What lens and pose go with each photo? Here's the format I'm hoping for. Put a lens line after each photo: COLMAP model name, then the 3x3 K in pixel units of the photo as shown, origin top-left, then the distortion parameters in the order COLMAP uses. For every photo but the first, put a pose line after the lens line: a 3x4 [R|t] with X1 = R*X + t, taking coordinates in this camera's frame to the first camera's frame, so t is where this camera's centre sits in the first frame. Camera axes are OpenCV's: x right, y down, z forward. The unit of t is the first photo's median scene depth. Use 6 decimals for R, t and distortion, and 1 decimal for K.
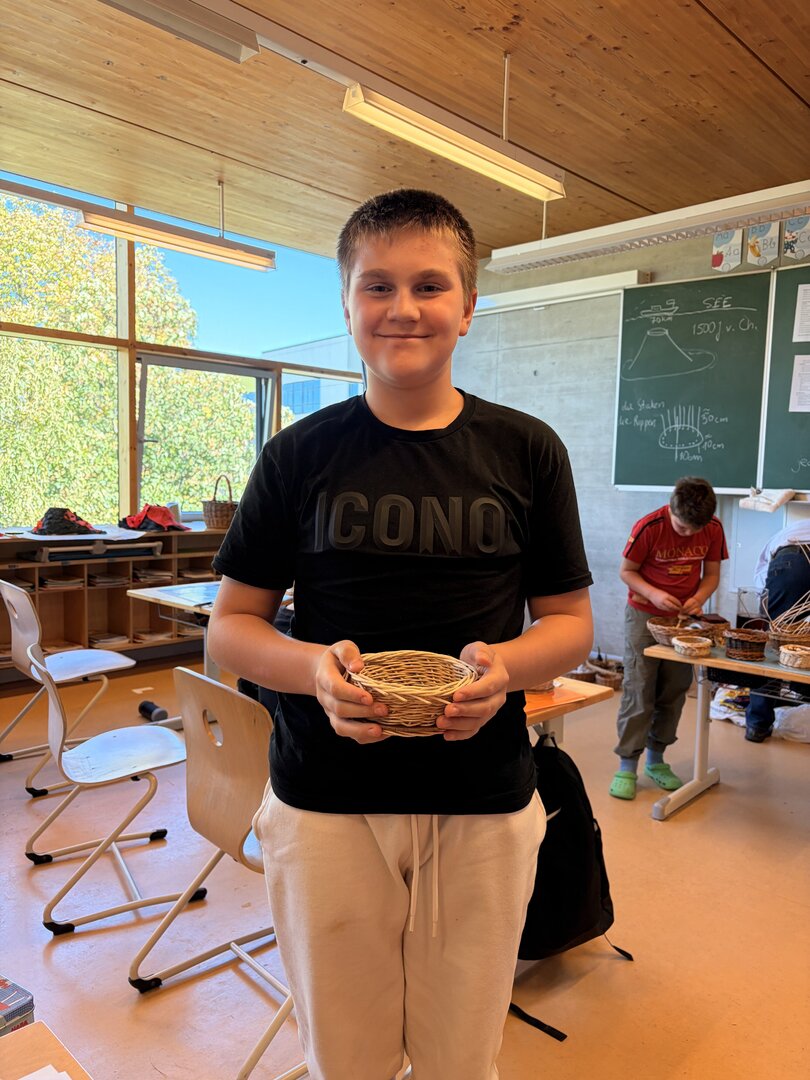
lens RADIAL K [[831.6, 0, 405.0], [0, 831.6, 540.0], [0, 0, 1]] dist [0.053985, -0.037039]
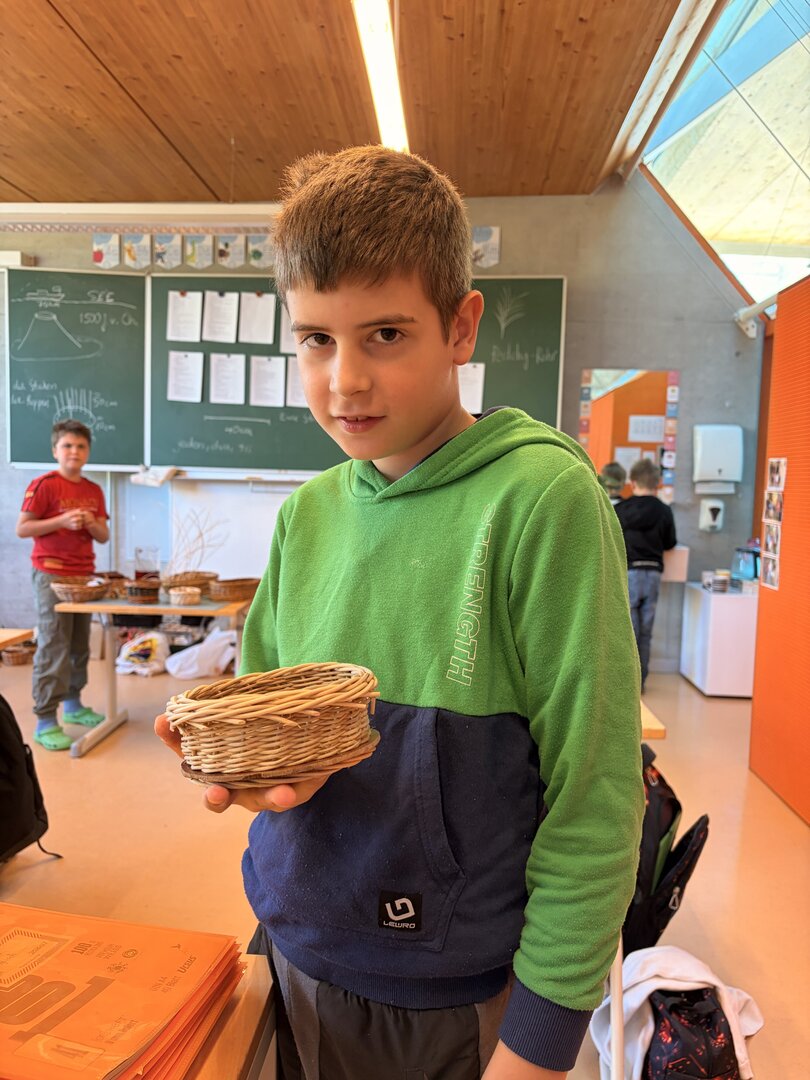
lens RADIAL K [[824.5, 0, 414.1], [0, 824.5, 553.8], [0, 0, 1]] dist [-0.005083, -0.000456]
pose [[0.756584, -0.060209, 0.651118, -0.036324], [0.040459, 0.998154, 0.045288, 0.019403], [-0.652643, -0.007920, 0.757624, -0.078023]]
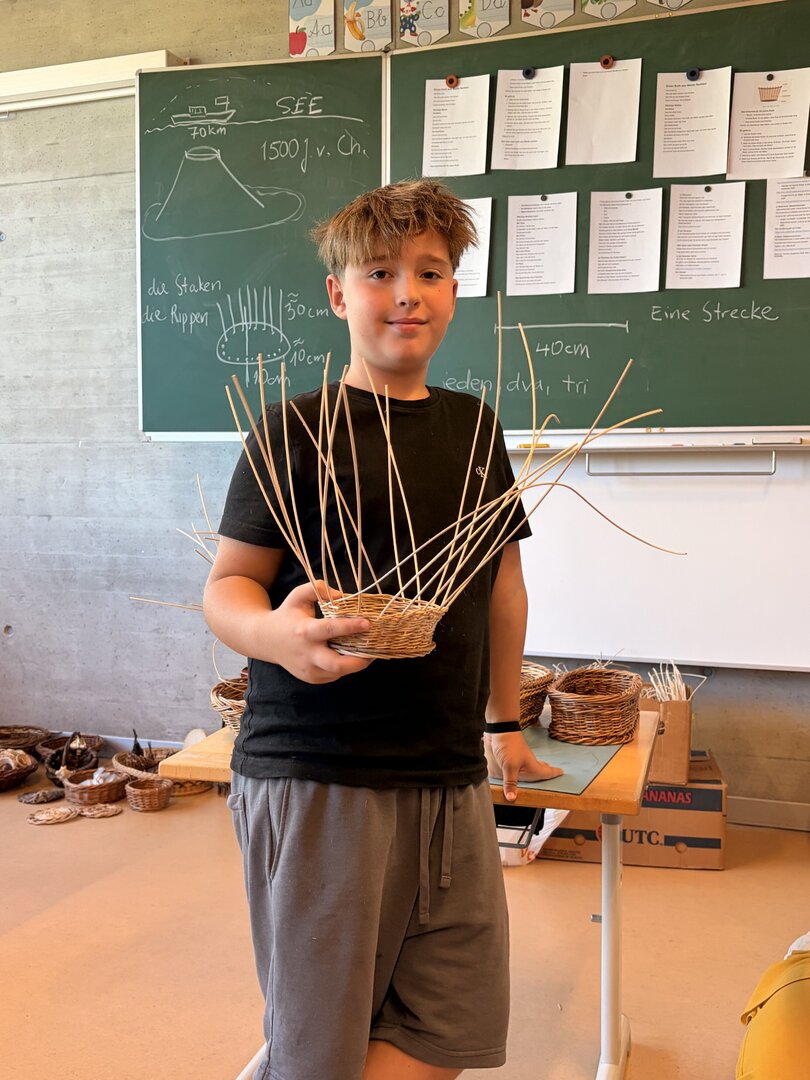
lens RADIAL K [[1126.0, 0, 405.0], [0, 1126.0, 540.0], [0, 0, 1]] dist [0.001381, -0.008929]
pose [[0.915288, -0.047615, 0.399976, 0.114753], [0.051182, 0.998688, 0.001768, 0.012365], [-0.399535, 0.018853, 0.916524, 0.269952]]
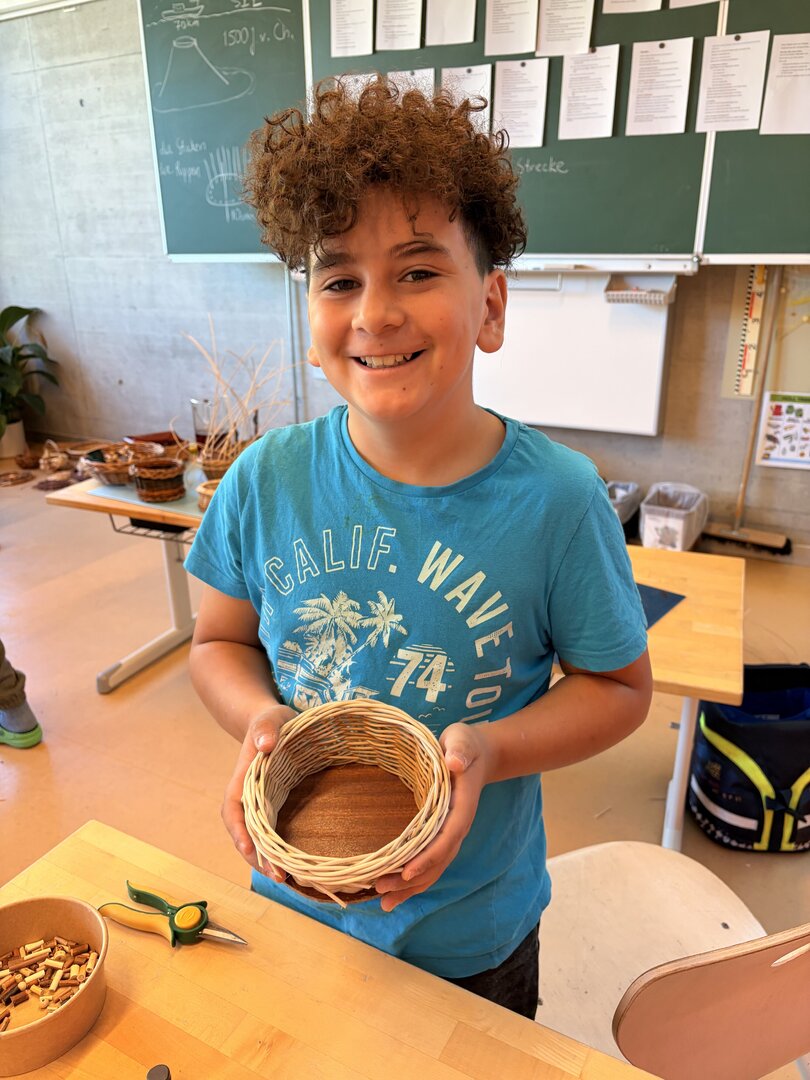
lens RADIAL K [[811.6, 0, 405.0], [0, 811.6, 540.0], [0, 0, 1]] dist [0.044366, -0.060533]
pose [[0.967748, -0.124643, 0.218924, 0.277566], [0.056660, 0.954450, 0.292943, -0.021904], [-0.245465, -0.271091, 0.930729, 0.131764]]
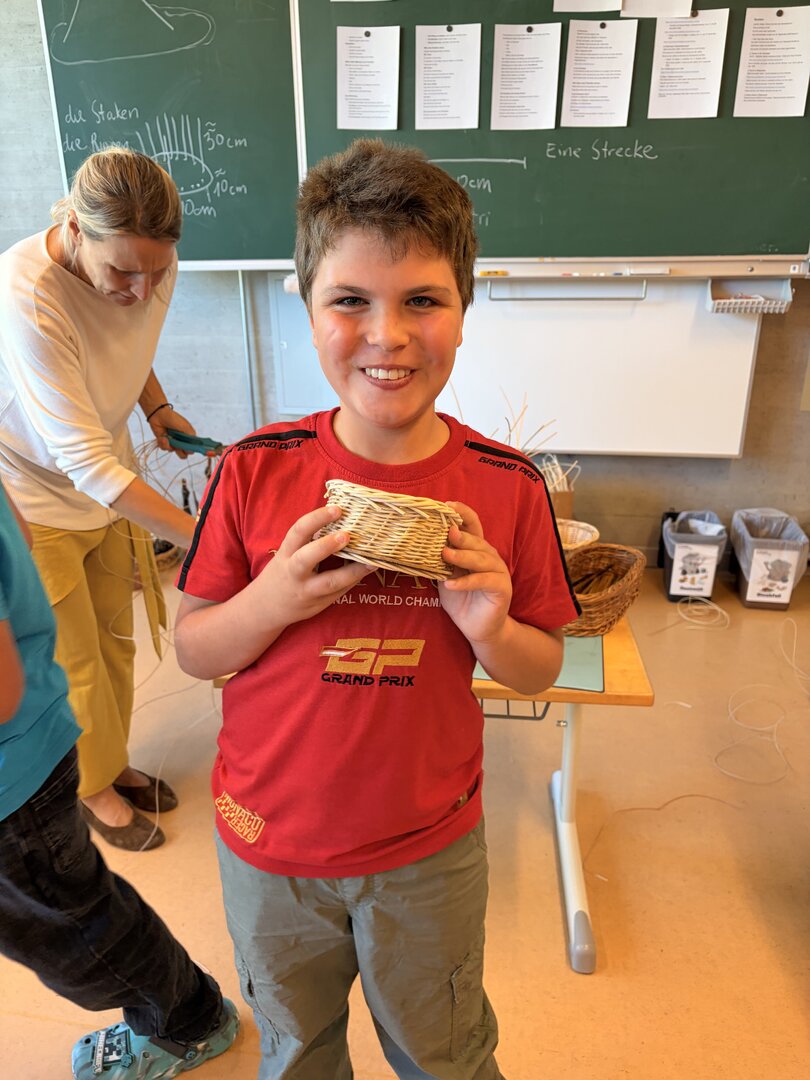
lens RADIAL K [[811.6, 0, 405.0], [0, 811.6, 540.0], [0, 0, 1]] dist [0.044366, -0.060533]
pose [[0.830099, -0.237393, 0.504559, 0.107721], [0.075945, 0.944551, 0.319462, -0.049866], [-0.552420, -0.226866, 0.802100, 0.379311]]
